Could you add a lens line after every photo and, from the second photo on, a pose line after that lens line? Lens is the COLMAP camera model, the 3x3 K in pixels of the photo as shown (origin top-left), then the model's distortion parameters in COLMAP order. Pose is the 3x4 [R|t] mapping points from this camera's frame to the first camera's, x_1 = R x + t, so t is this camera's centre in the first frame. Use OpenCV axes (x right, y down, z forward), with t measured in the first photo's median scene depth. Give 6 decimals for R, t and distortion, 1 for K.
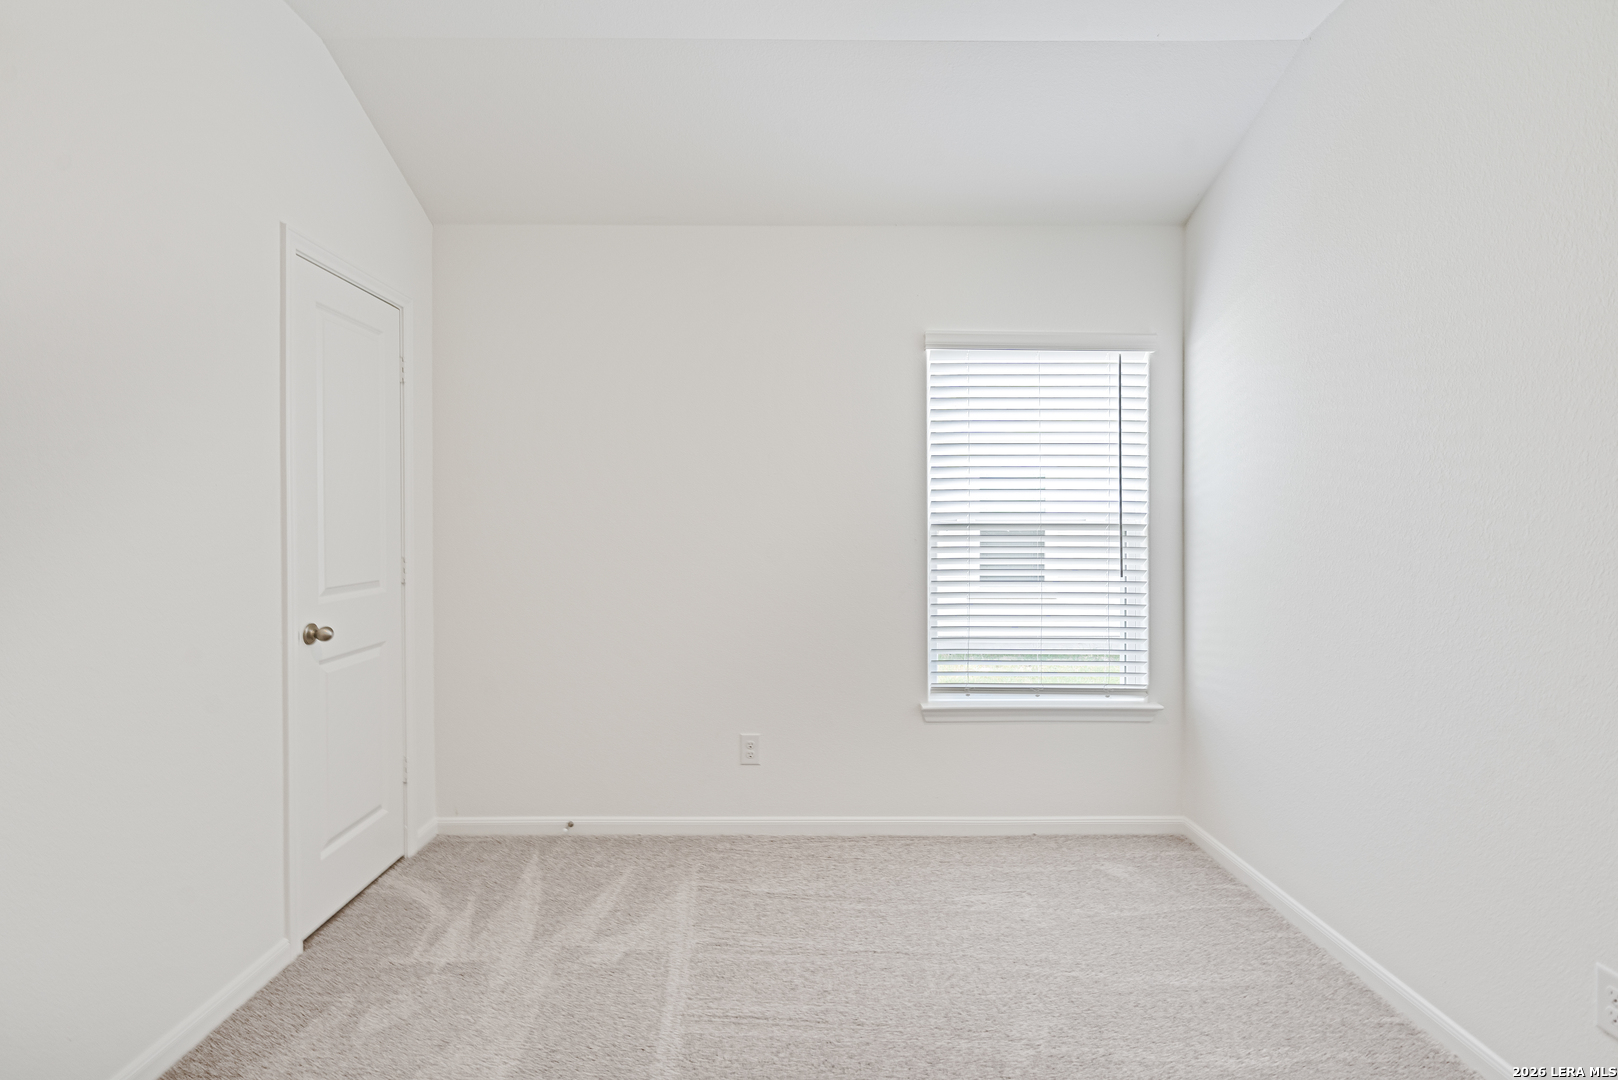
lens RADIAL K [[767.4, 0, 809.0], [0, 767.4, 534.5], [0, 0, 1]] dist [-0.003876, 0.000446]
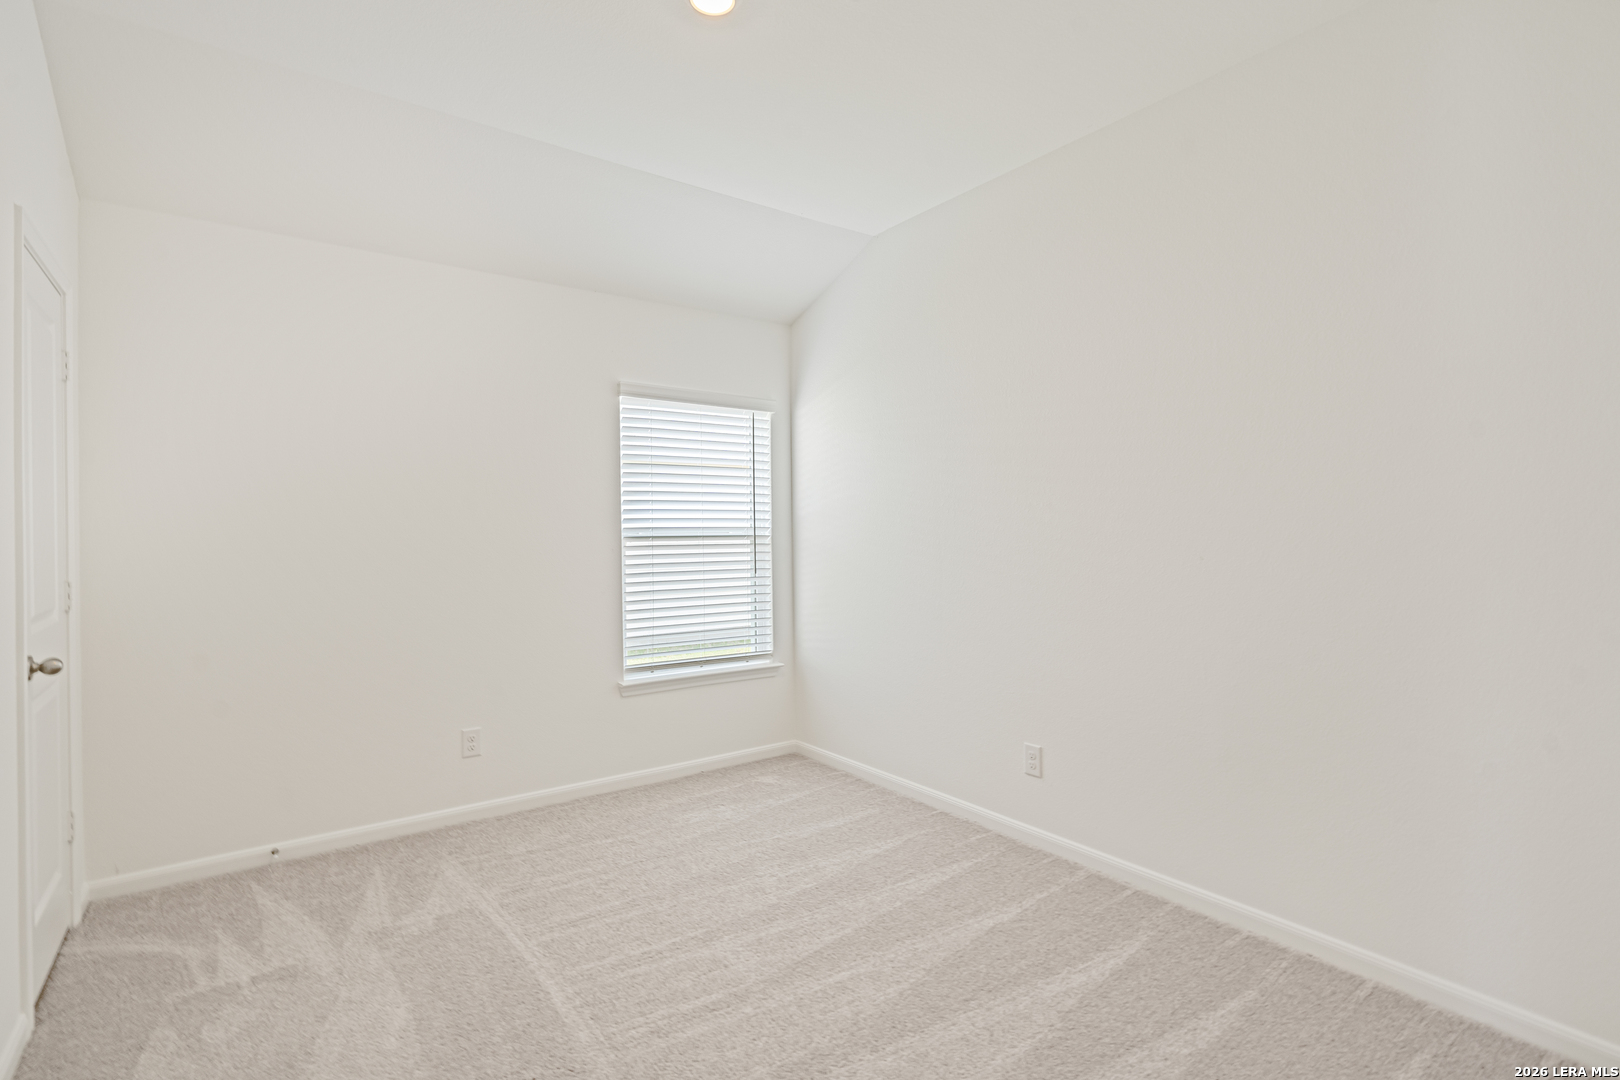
lens RADIAL K [[767.9, 0, 805.1], [0, 767.9, 541.6], [0, 0, 1]] dist [-0.002906, 0.000429]
pose [[0.812144, -0.013533, 0.583299, -0.344979], [0.016465, 0.999864, 0.000272, -0.001160], [-0.583224, 0.009383, 0.812257, -0.185844]]
